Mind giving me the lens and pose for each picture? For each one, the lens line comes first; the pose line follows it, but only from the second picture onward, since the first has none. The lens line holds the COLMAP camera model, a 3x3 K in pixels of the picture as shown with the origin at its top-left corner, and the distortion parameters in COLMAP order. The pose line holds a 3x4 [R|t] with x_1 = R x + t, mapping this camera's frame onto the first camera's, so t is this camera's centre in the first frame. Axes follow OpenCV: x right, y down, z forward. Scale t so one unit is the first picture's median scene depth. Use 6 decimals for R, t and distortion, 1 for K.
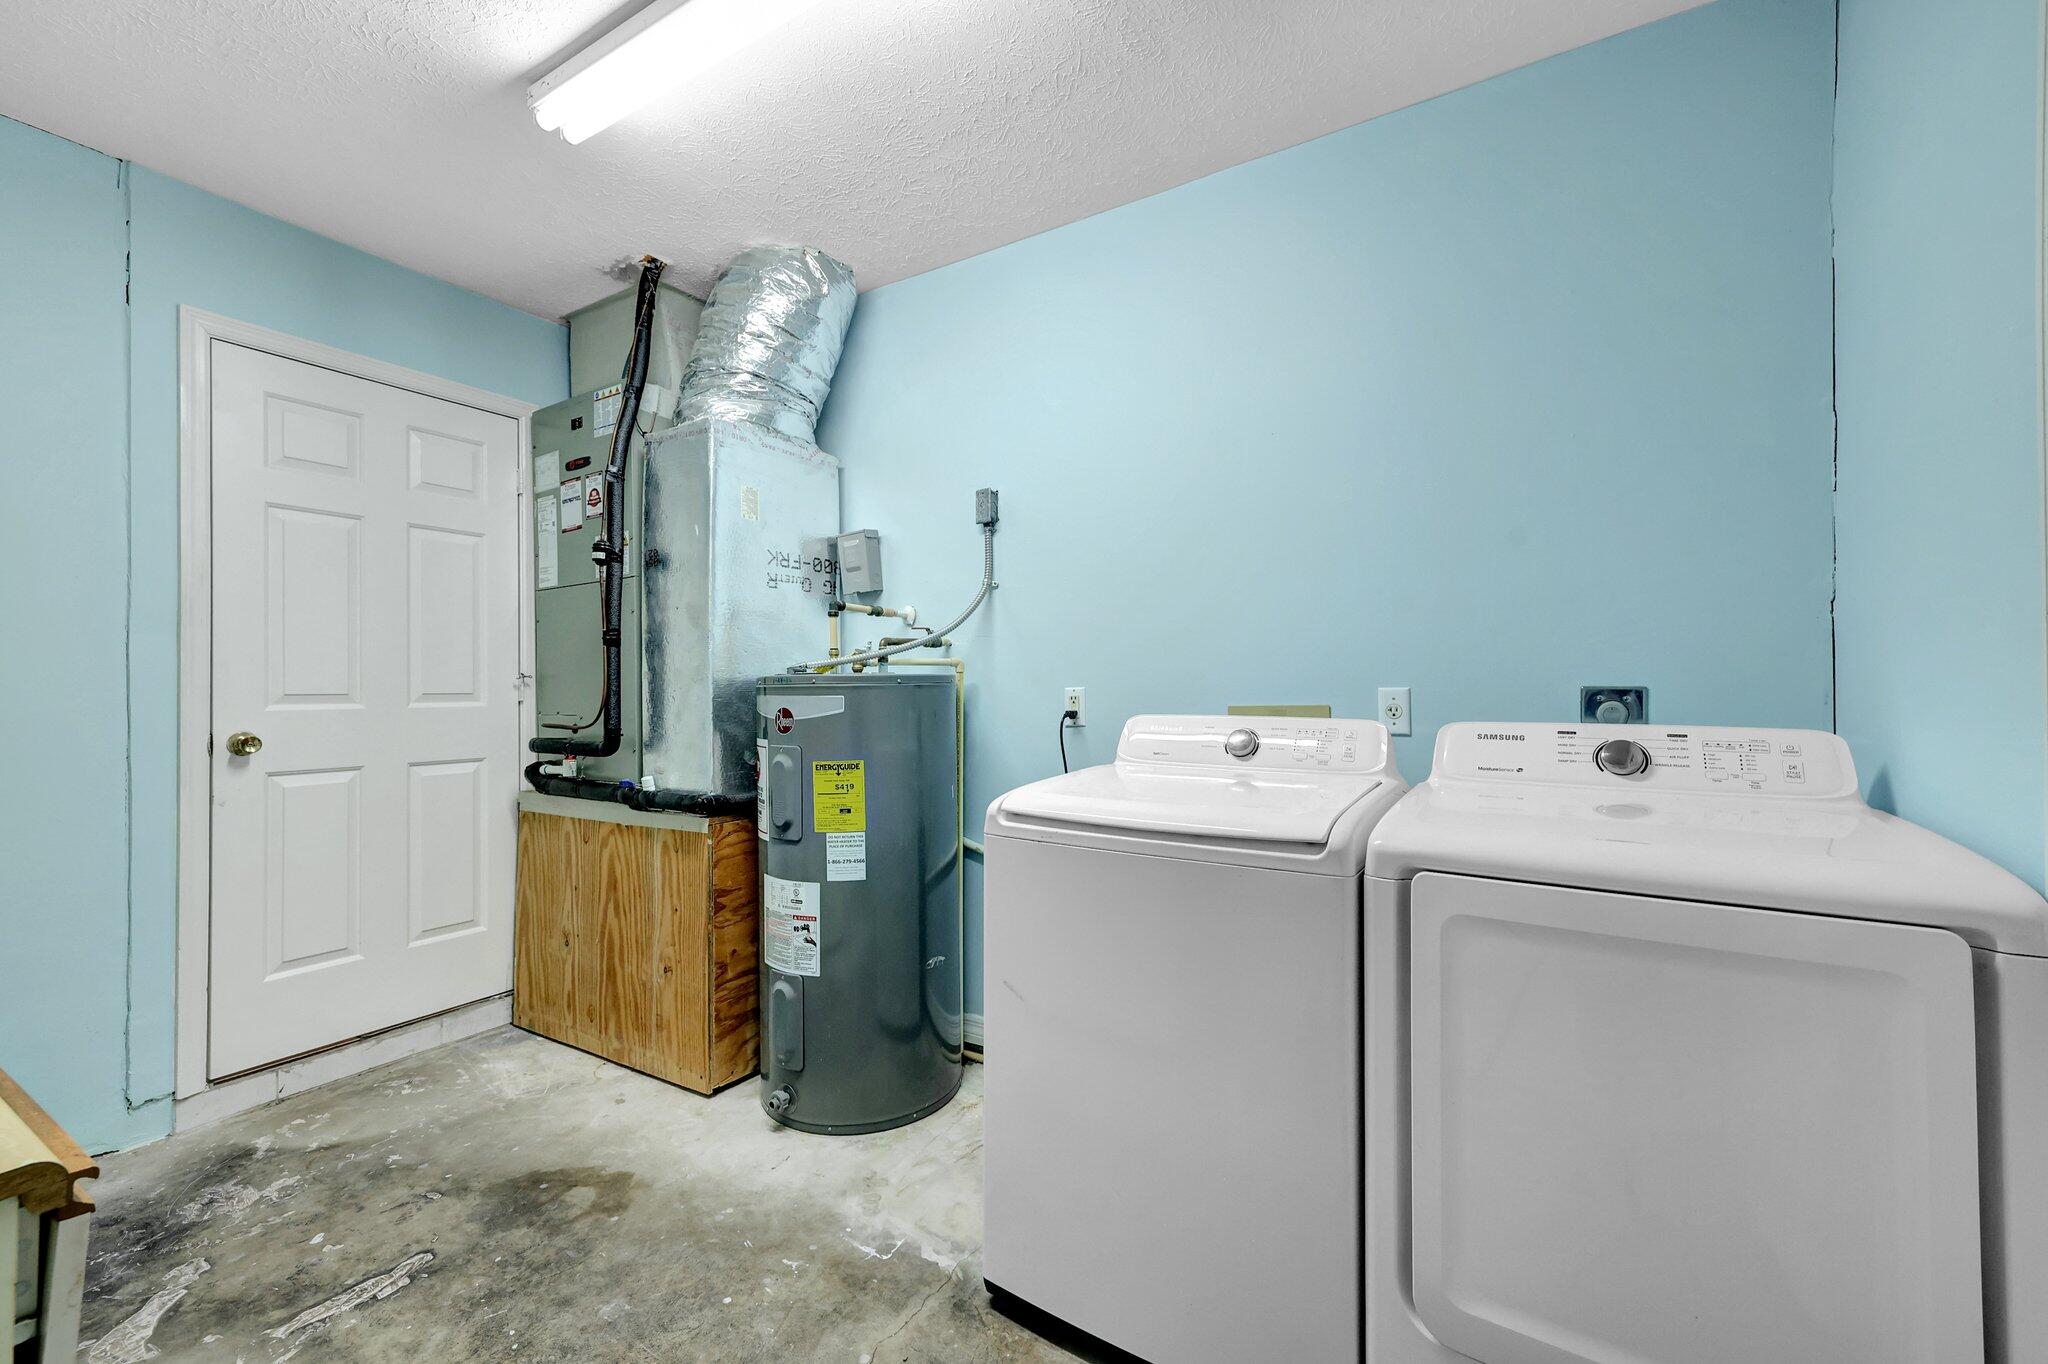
lens RADIAL K [[853.7, 0, 1017.3], [0, 853.7, 667.9], [0, 0, 1]] dist [-0.000563, 0.000167]
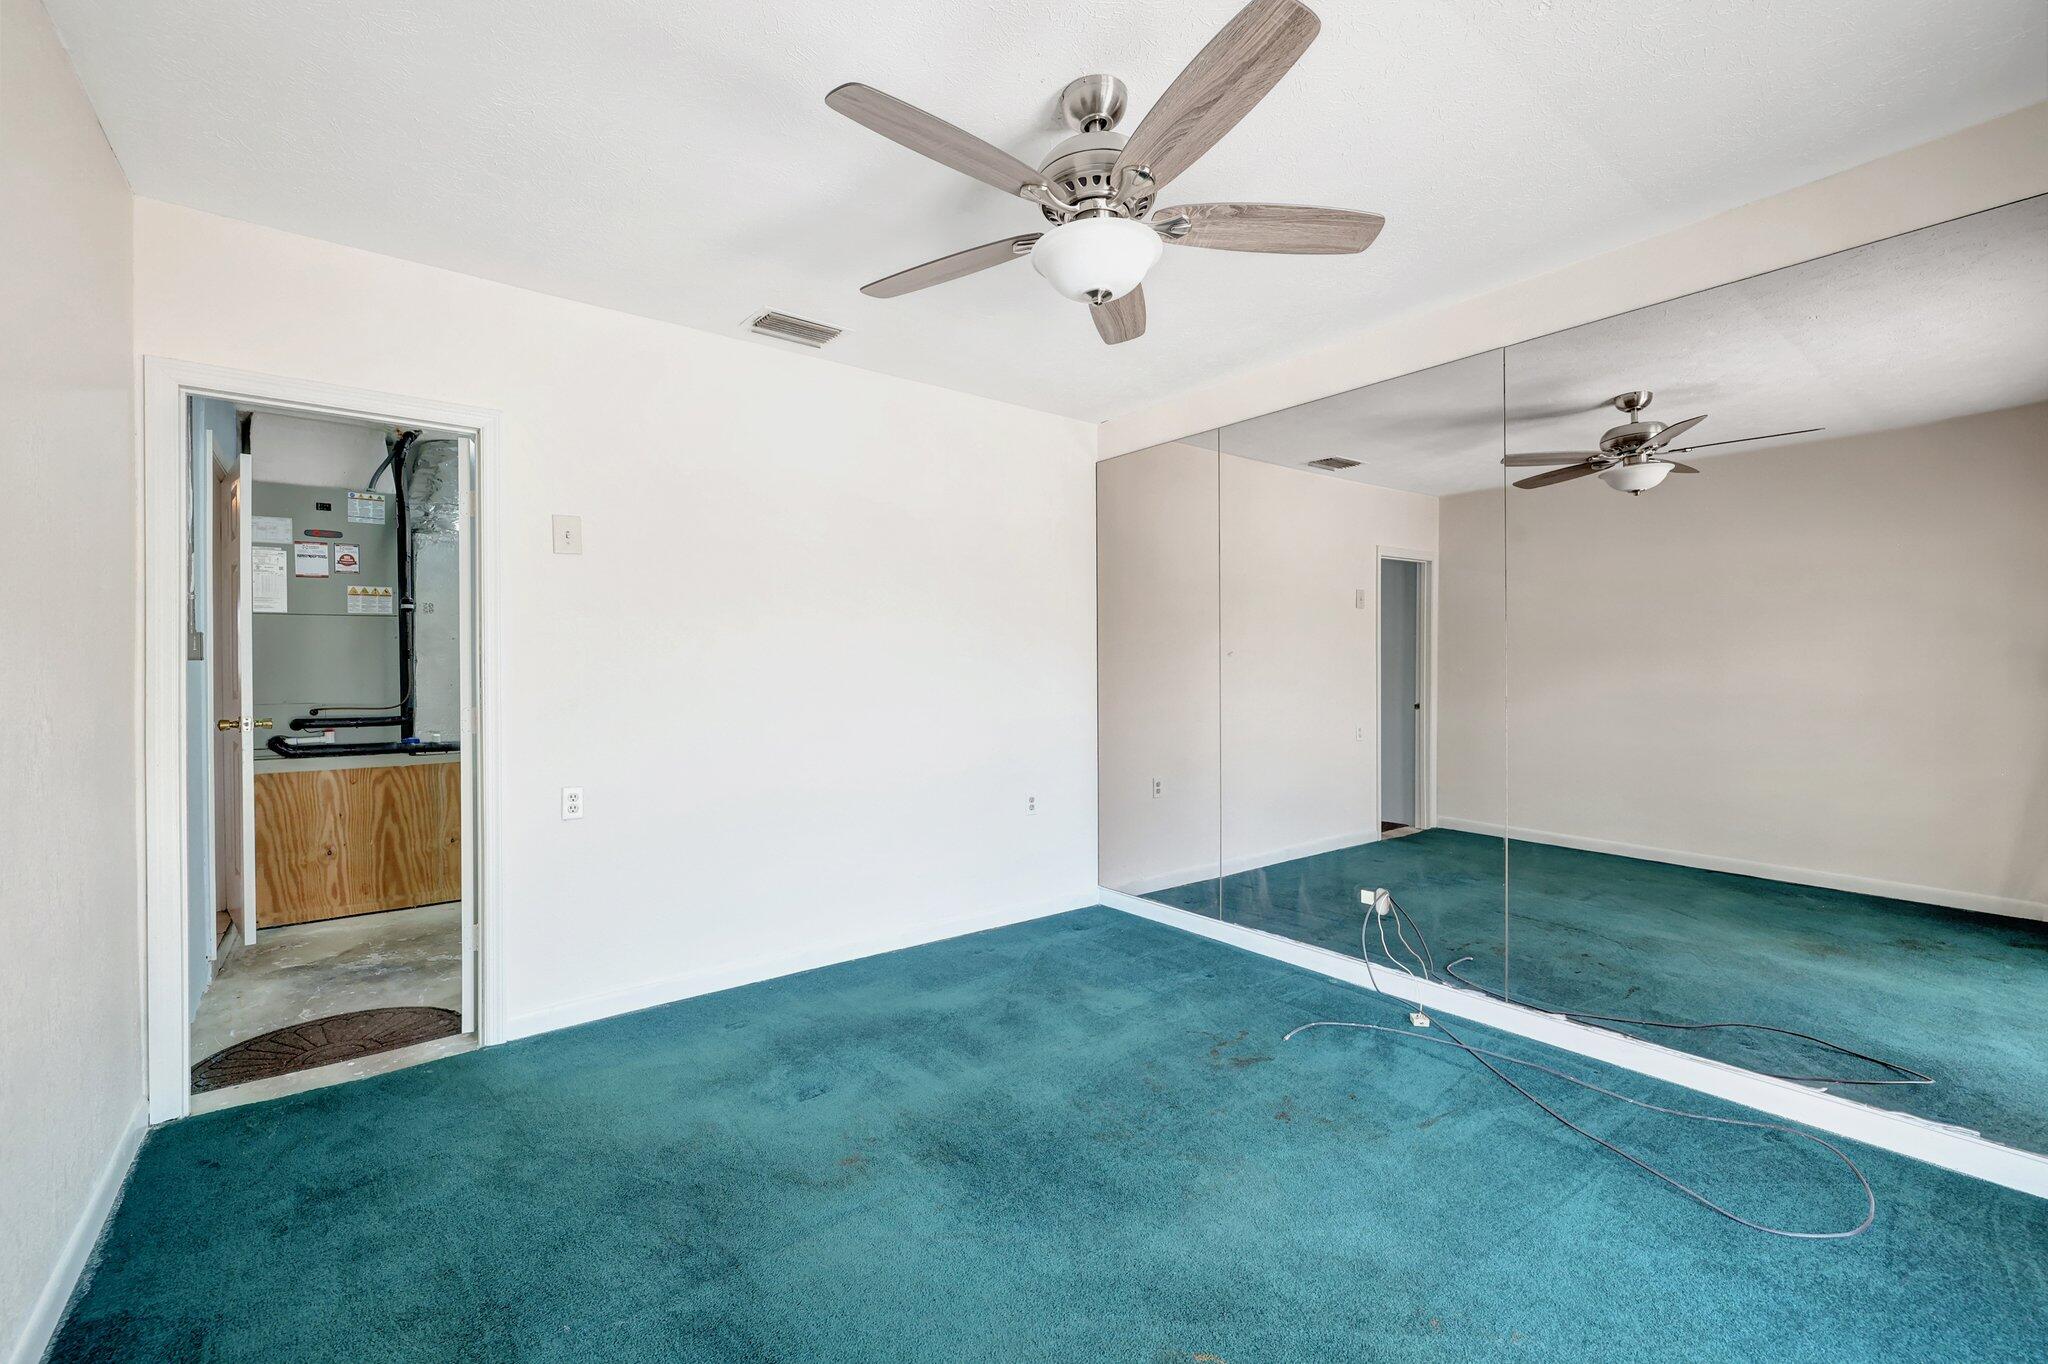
lens RADIAL K [[853.7, 0, 1028.2], [0, 853.7, 679.8], [0, 0, 1]] dist [-0.000563, 0.000167]
pose [[0.348038, 0.002053, 0.937478, -1.571379], [-0.015797, 0.999868, 0.003675, -0.010720], [-0.937347, -0.016088, 0.348025, -0.709563]]
